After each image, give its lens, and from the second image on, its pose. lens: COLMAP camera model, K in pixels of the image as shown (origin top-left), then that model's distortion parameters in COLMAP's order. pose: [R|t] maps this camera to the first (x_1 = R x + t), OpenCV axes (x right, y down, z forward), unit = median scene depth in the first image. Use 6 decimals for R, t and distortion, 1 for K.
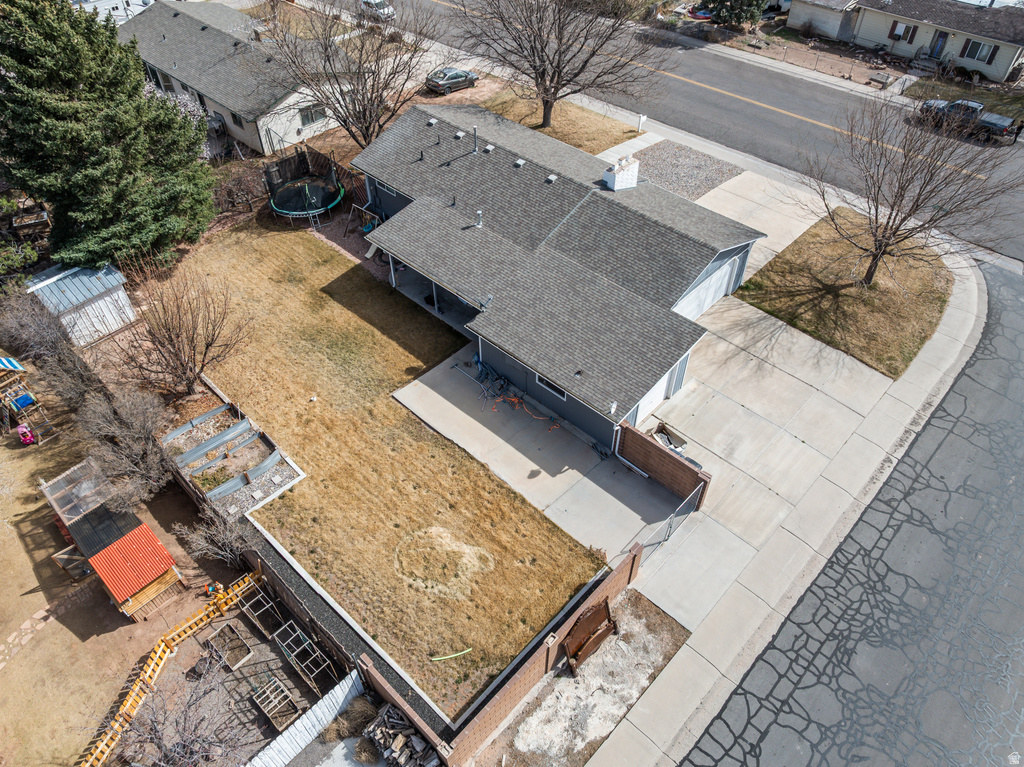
lens RADIAL K [[720.1, 0, 516.4], [0, 720.1, 379.9], [0, 0, 1]] dist [-0.037012, 0.003115]
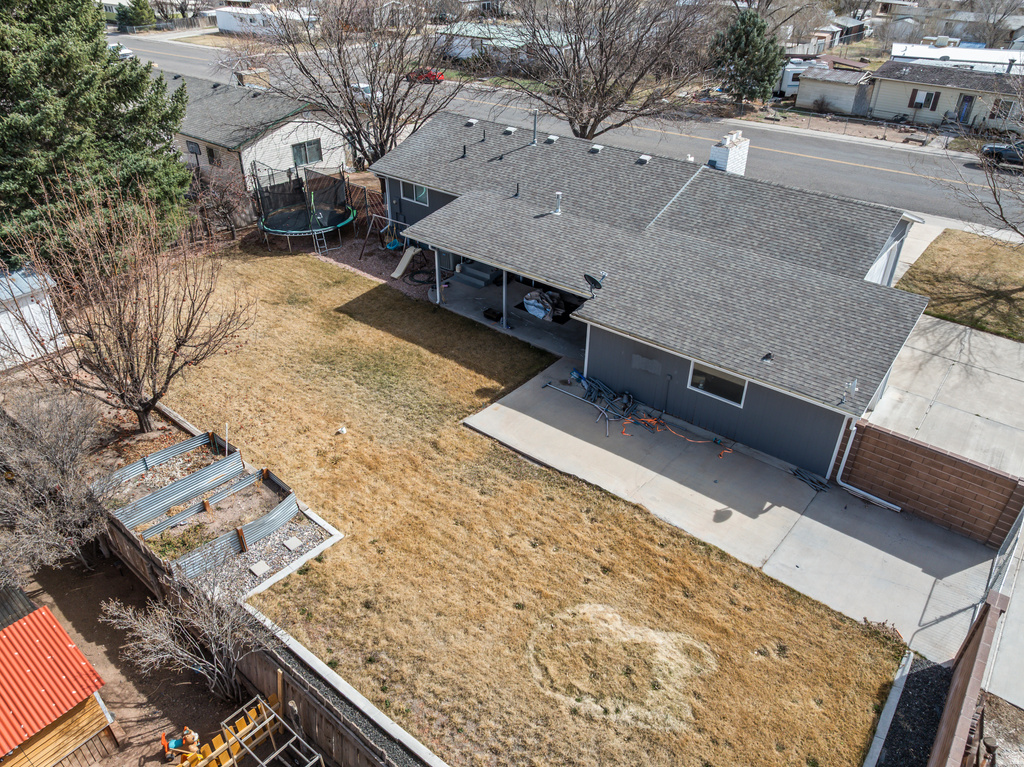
lens RADIAL K [[720.1, 0, 516.4], [0, 720.1, 379.9], [0, 0, 1]] dist [-0.037012, 0.003115]
pose [[0.996562, -0.030727, 0.076946, -0.185596], [0.047461, 0.972931, -0.226168, 0.142437], [-0.067914, 0.229043, 0.971044, 0.378267]]
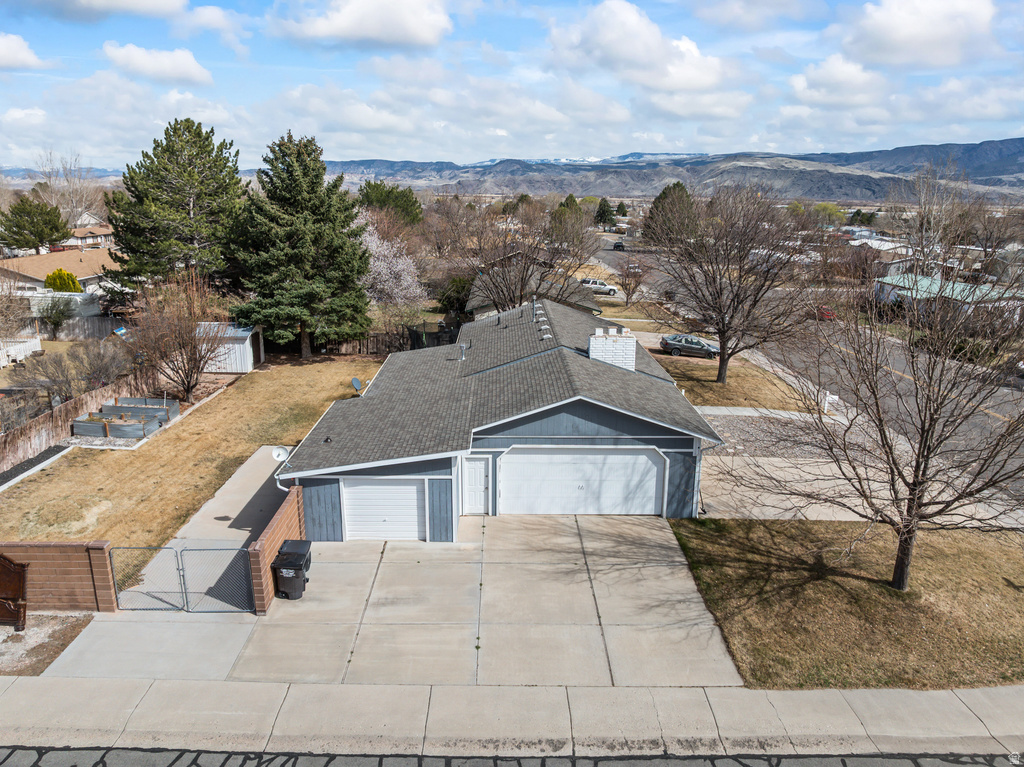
lens RADIAL K [[718.1, 0, 516.0], [0, 718.1, 381.8], [0, 0, 1]] dist [-0.045073, 0.019106]
pose [[0.699727, 0.194167, -0.687518, 0.792729], [-0.519890, 0.798452, -0.303626, 0.073970], [0.489996, 0.569889, 0.659645, 0.495456]]
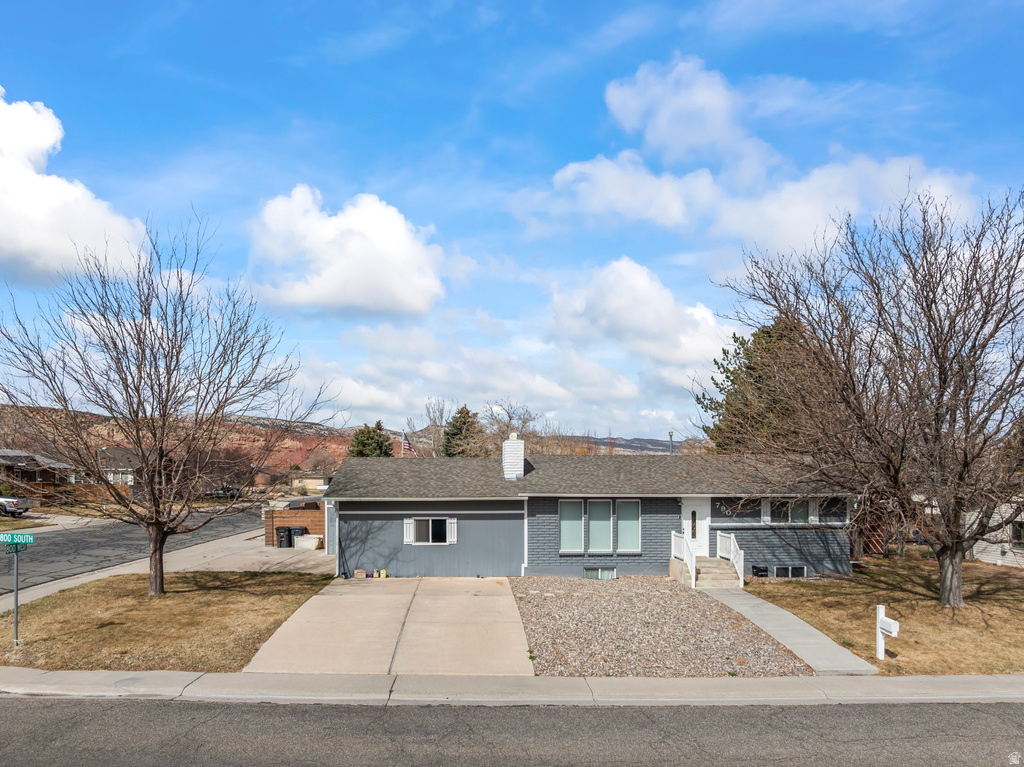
lens RADIAL K [[757.6, 0, 507.3], [0, 757.6, 490.0], [0, 0, 1]] dist [-0.041630, 0.003728]
pose [[-0.692625, 0.006367, -0.721270, 0.924333], [-0.515481, 0.695077, 0.501146, -0.825808], [0.504529, 0.718907, -0.478146, 1.732048]]
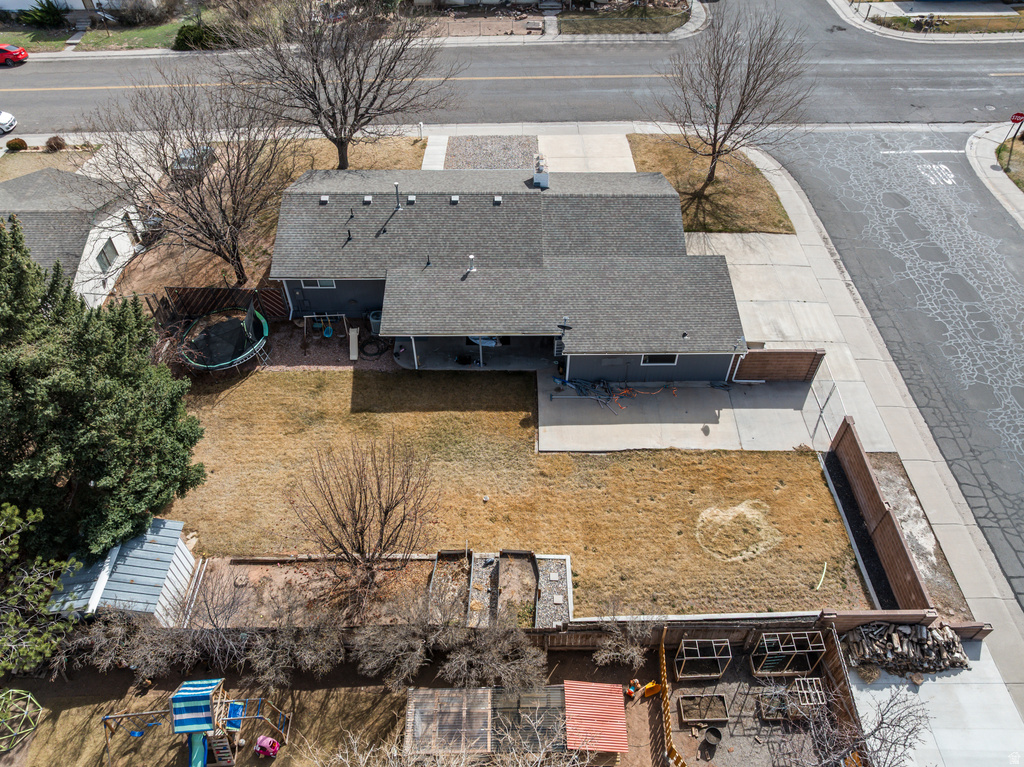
lens RADIAL K [[726.1, 0, 518.4], [0, 726.1, 382.2], [0, 0, 1]] dist [-0.033080, -0.000606]
pose [[0.721692, -0.501079, 0.477578, -0.666535], [0.489374, 0.857280, 0.159950, -0.250110], [-0.489566, 0.118279, 0.863907, 0.146283]]
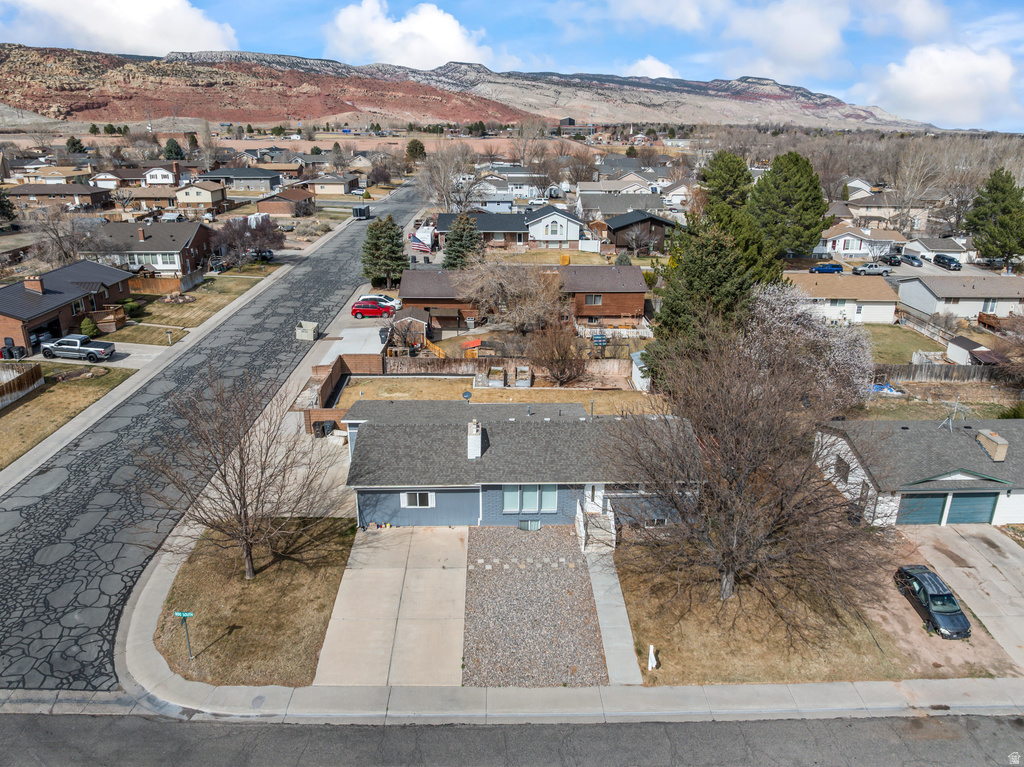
lens RADIAL K [[720.1, 0, 516.4], [0, 720.1, 379.9], [0, 0, 1]] dist [-0.037012, 0.003115]
pose [[-0.704081, 0.233770, -0.670538, 1.042179], [-0.512807, 0.485808, 0.707827, -1.447703], [0.491221, 0.842224, -0.222170, 1.469818]]
